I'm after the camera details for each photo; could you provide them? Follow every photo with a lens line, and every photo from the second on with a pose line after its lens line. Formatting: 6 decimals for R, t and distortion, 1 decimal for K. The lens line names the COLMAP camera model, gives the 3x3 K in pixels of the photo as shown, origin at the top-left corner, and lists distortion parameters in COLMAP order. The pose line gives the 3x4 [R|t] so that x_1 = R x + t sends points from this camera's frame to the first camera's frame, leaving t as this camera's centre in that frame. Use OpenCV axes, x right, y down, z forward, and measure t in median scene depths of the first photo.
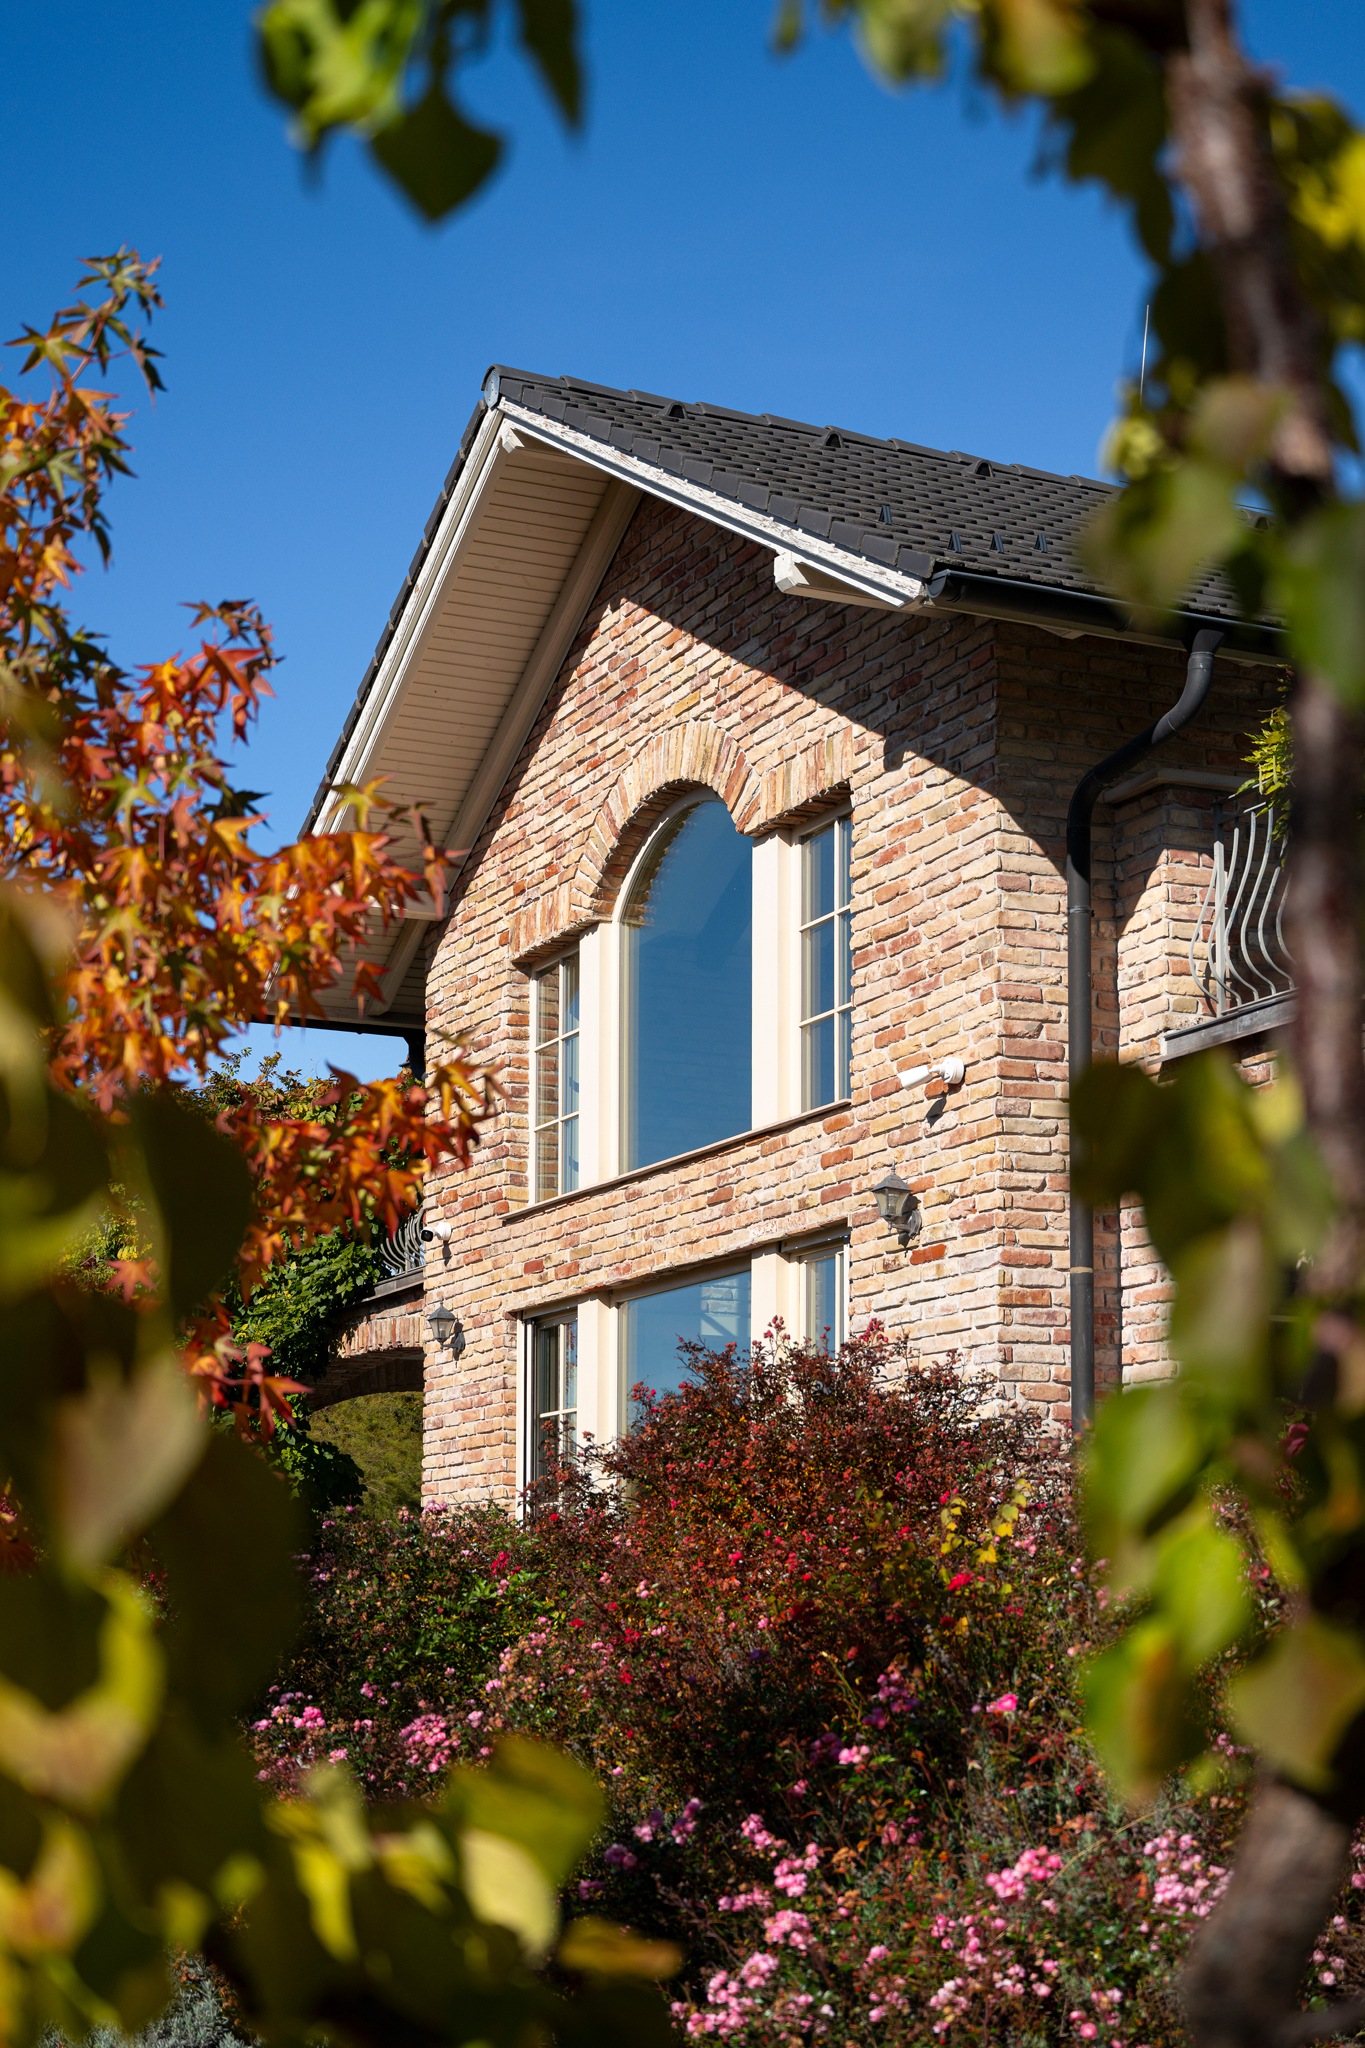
lens RADIAL K [[3688.3, 0, 682.0], [0, 3688.3, 1023.2], [0, 0, 1]] dist [-0.382406, 0.000000]
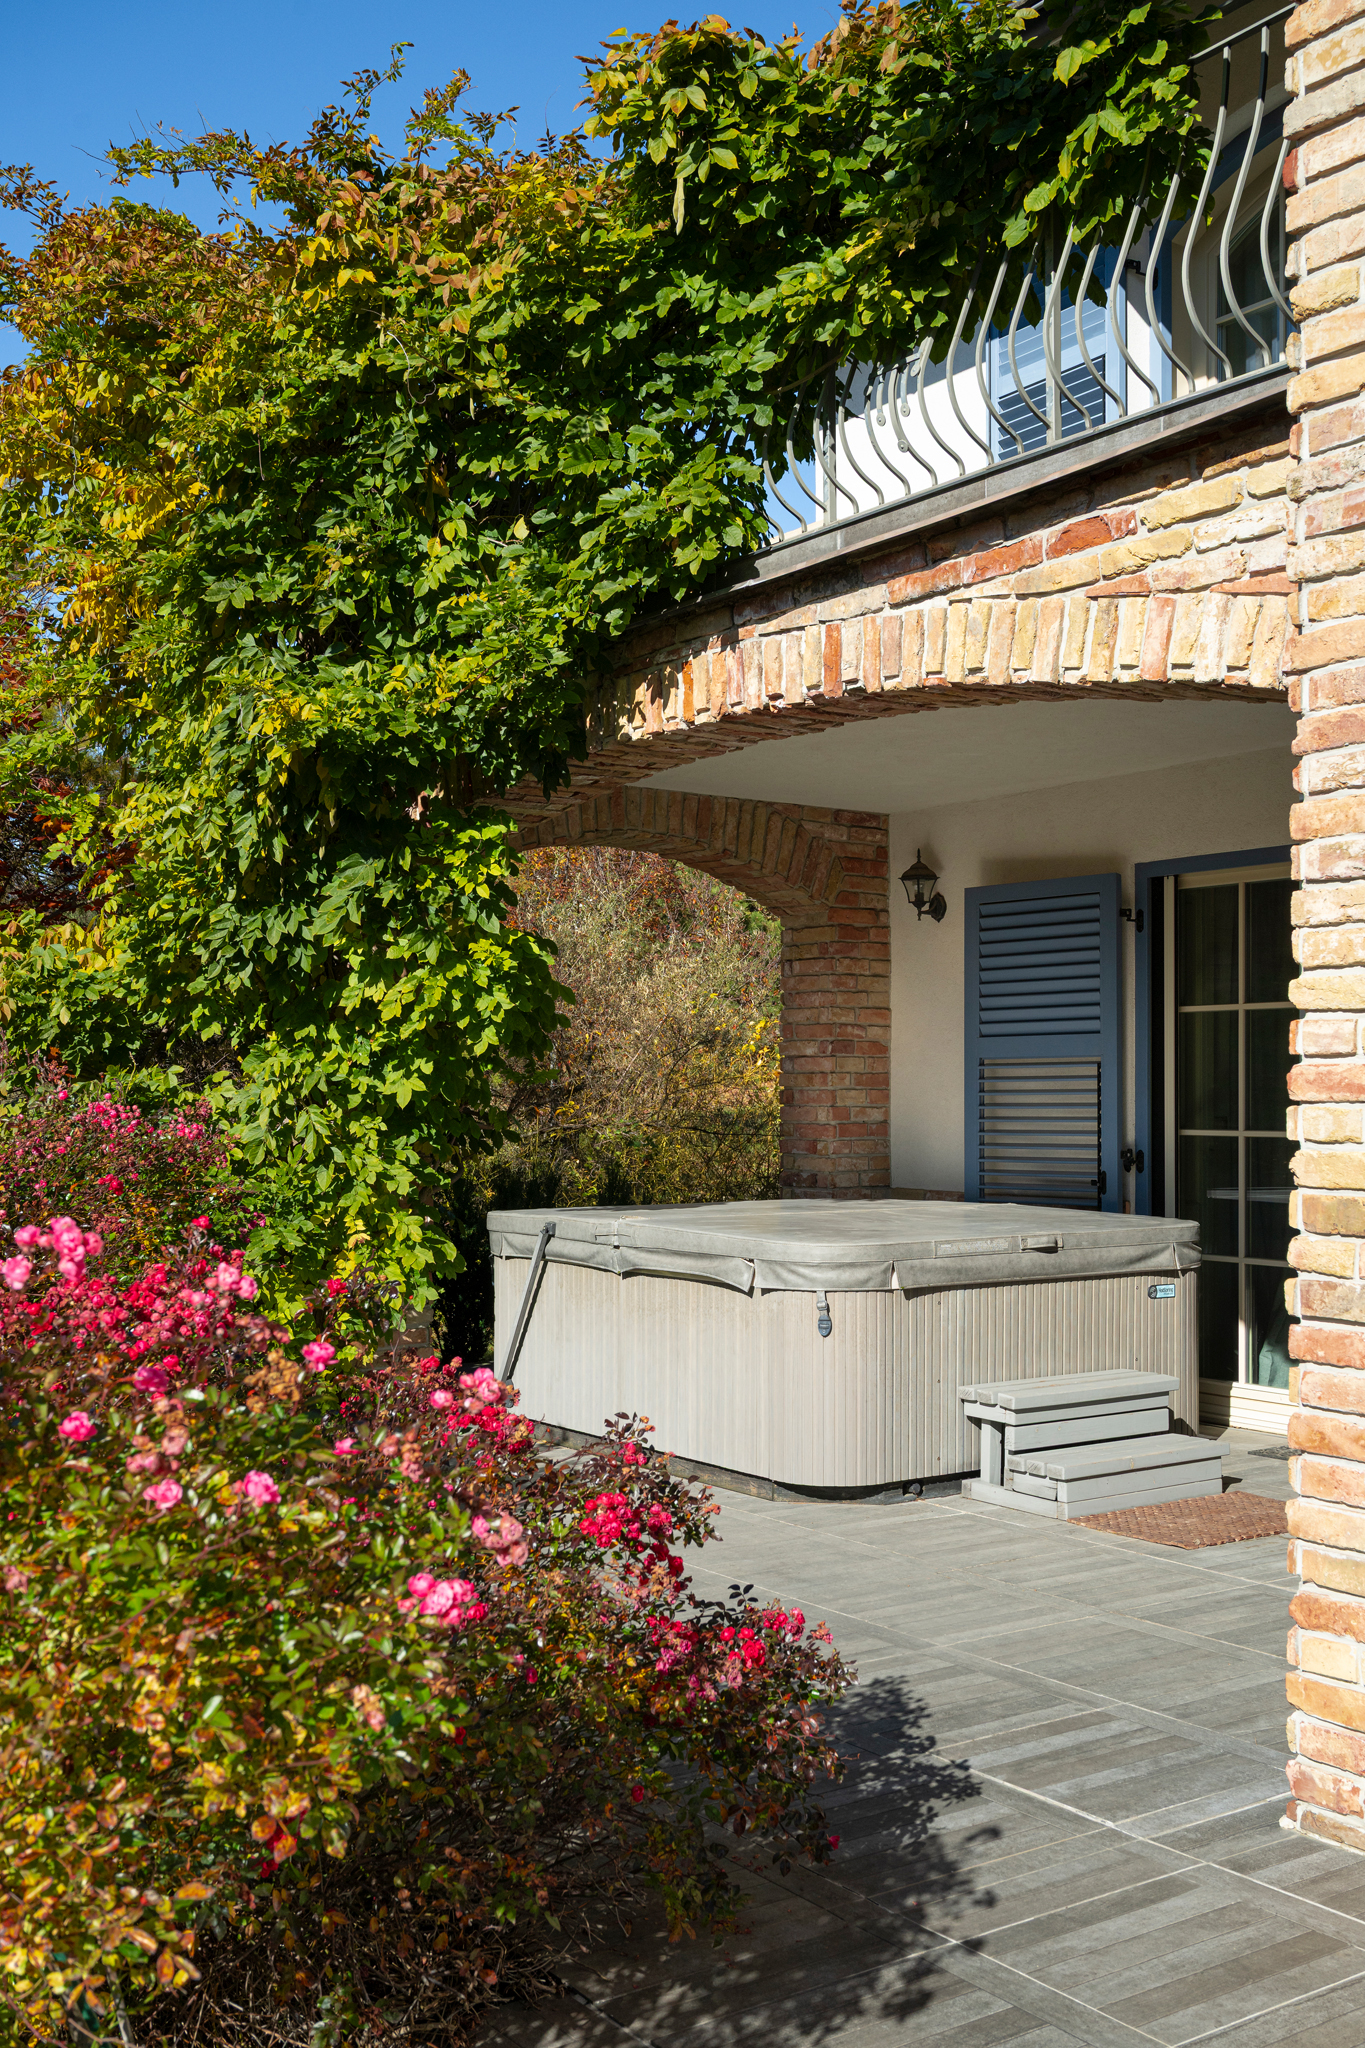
lens RADIAL K [[2036.0, 0, 681.2], [0, 2036.0, 1026.6], [0, 0, 1]] dist [-0.001627, 0.000000]
pose [[0.981904, 0.008427, 0.189194, -0.135383], [-0.037252, 0.988086, 0.149326, 0.089852], [-0.185681, -0.153672, 0.970519, 0.761602]]
